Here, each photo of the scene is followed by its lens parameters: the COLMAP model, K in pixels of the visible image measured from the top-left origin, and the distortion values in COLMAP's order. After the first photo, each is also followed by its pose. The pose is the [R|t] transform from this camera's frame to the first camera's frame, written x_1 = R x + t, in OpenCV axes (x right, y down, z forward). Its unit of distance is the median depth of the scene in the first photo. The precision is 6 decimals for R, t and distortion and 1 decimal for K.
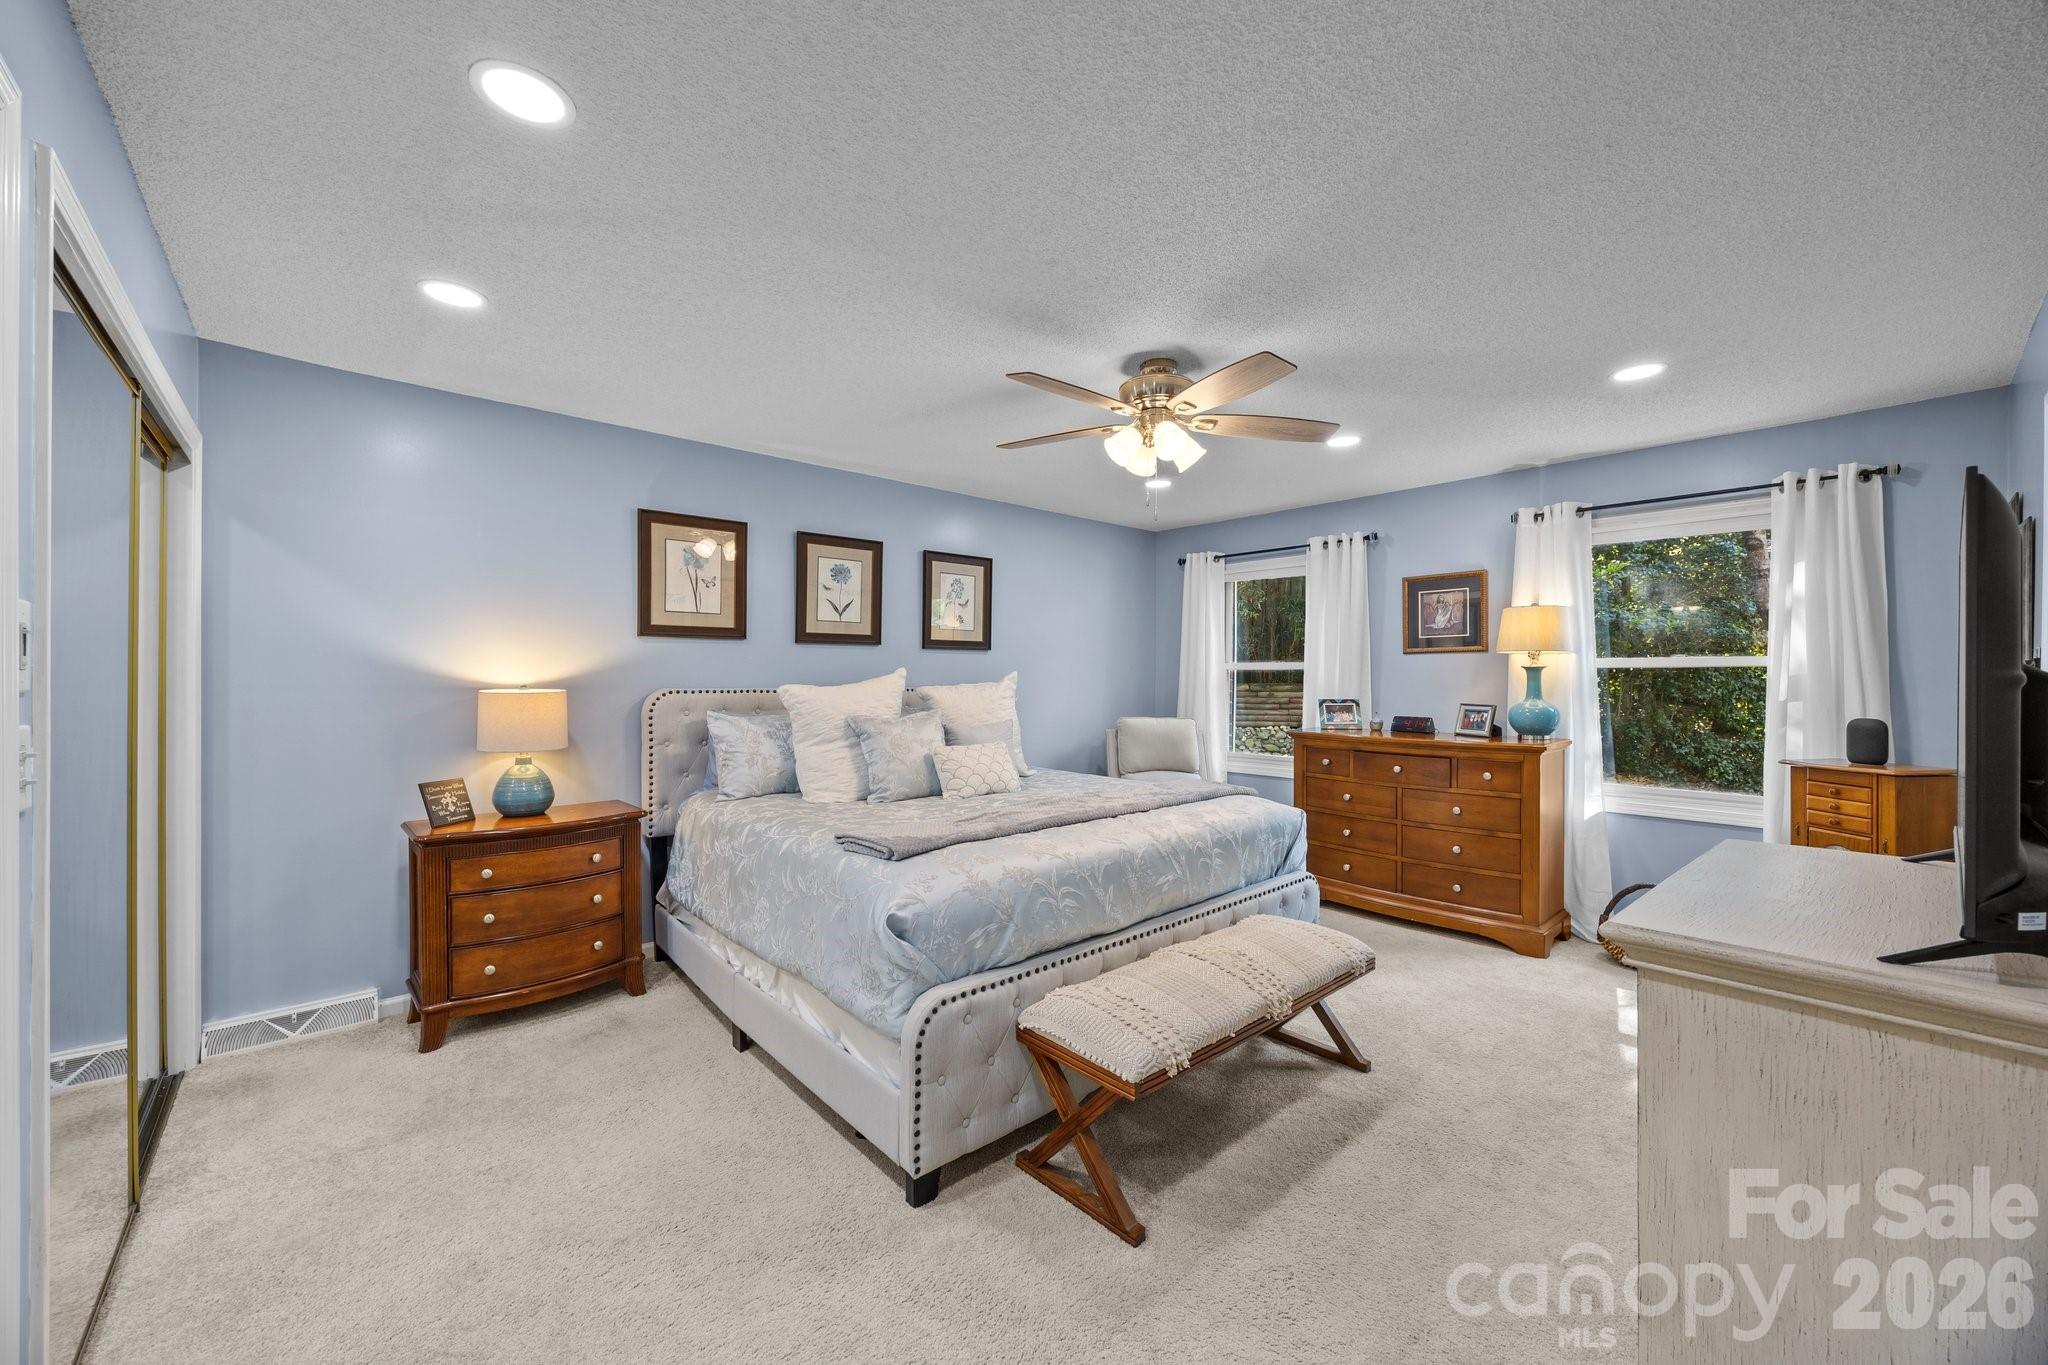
lens RADIAL K [[780.4, 0, 1028.0], [0, 780.4, 678.8], [0, 0, 1]] dist [0.002465, -0.001168]
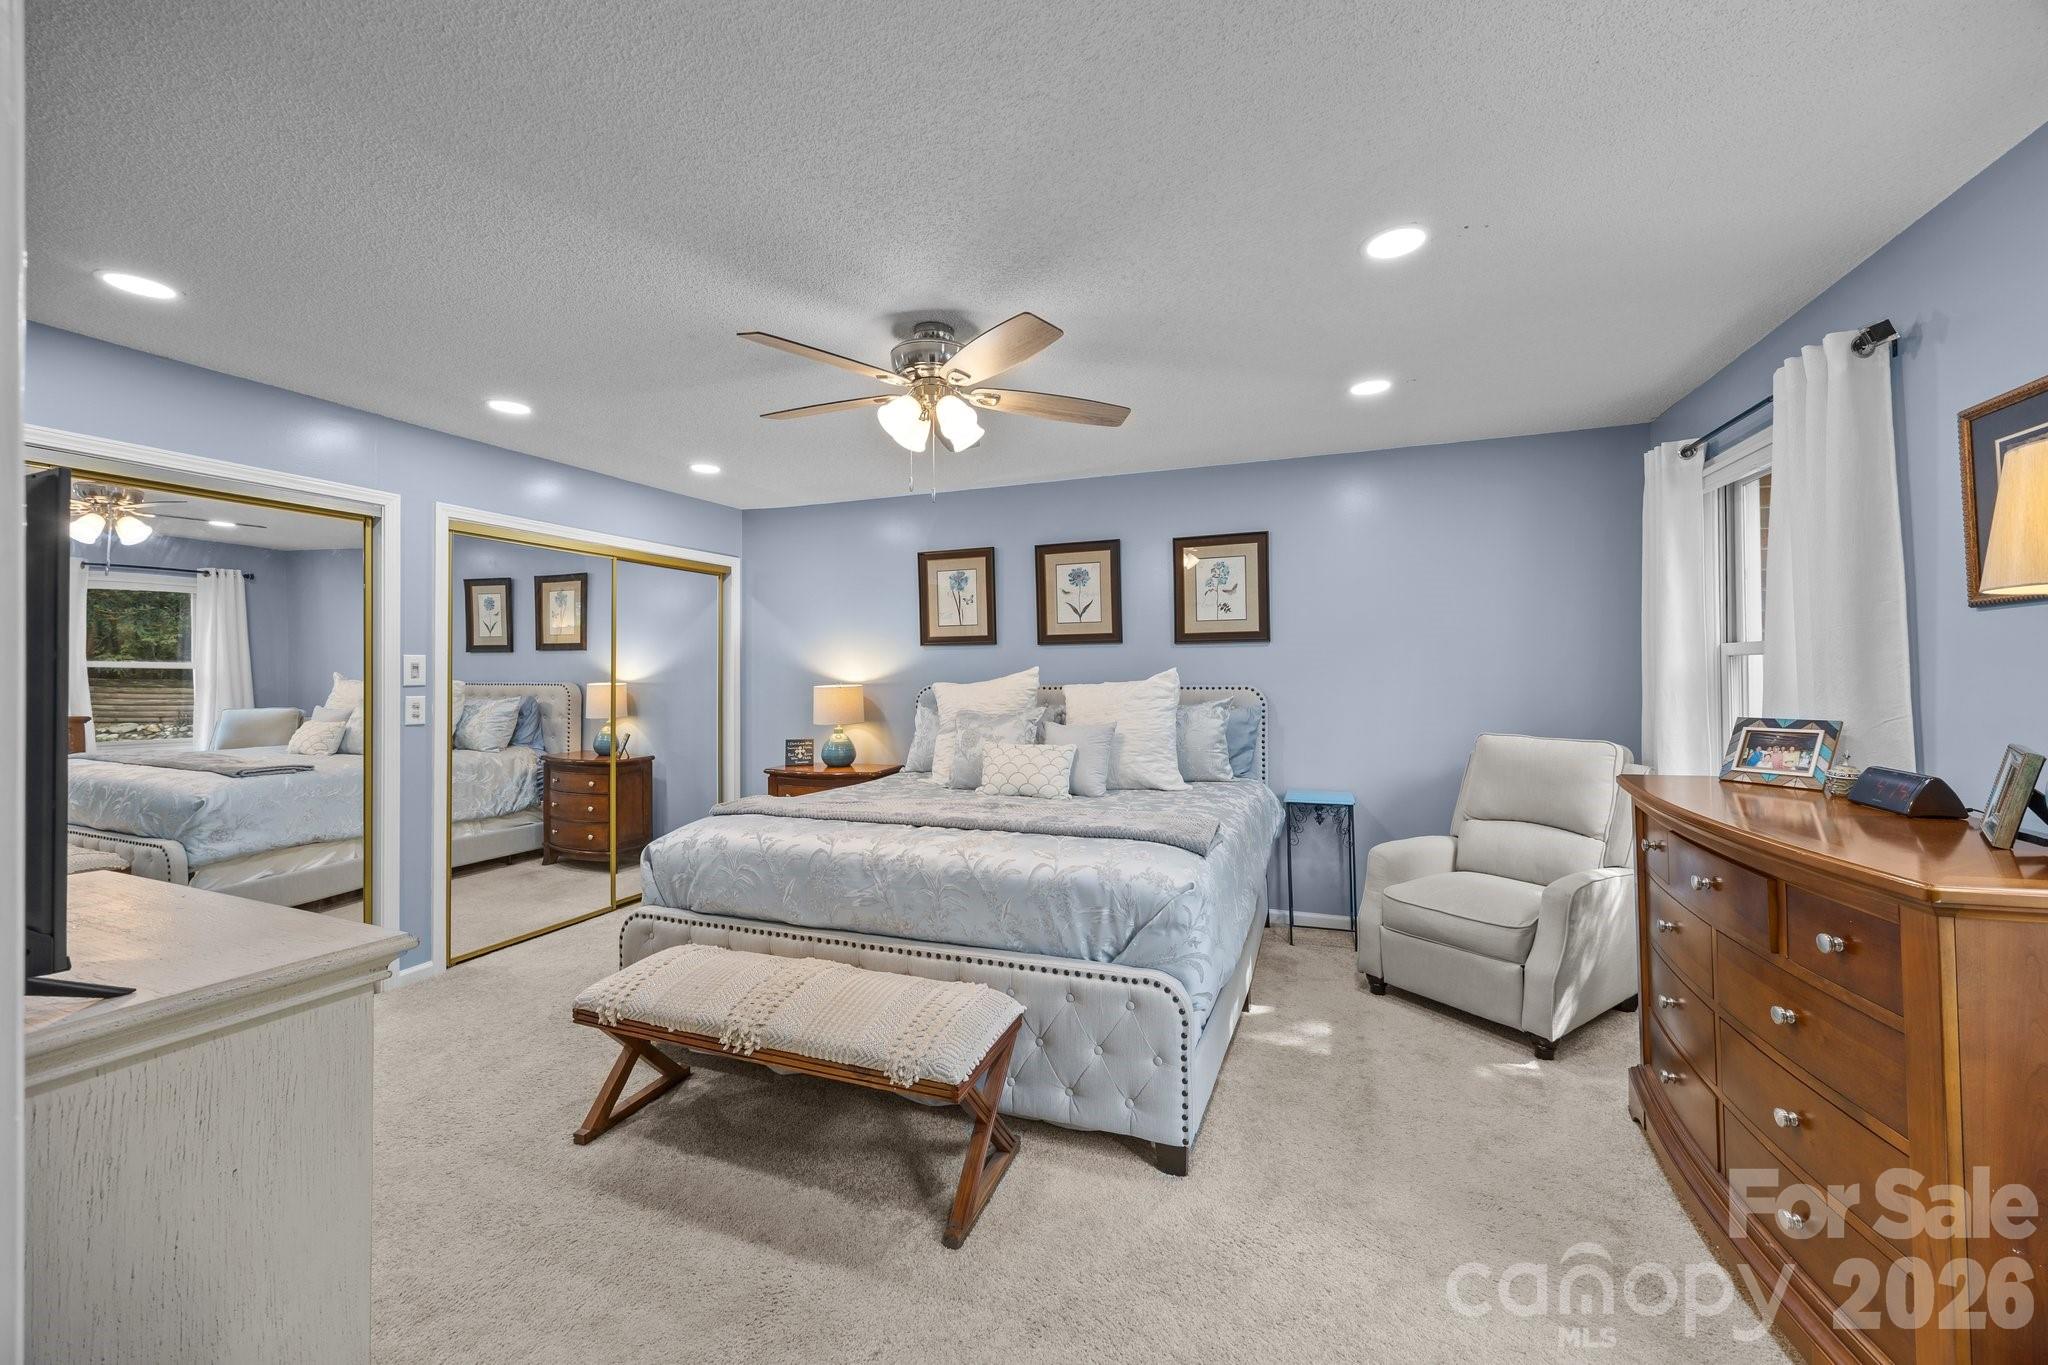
lens RADIAL K [[780.4, 0, 1024.1], [0, 780.4, 672.1], [0, 0, 1]] dist [0.002465, -0.001168]
pose [[0.455640, -0.008793, -0.890121, 0.778893], [0.005539, 0.999960, -0.007043, 0.000365], [0.890147, -0.001721, 0.455670, 0.535623]]
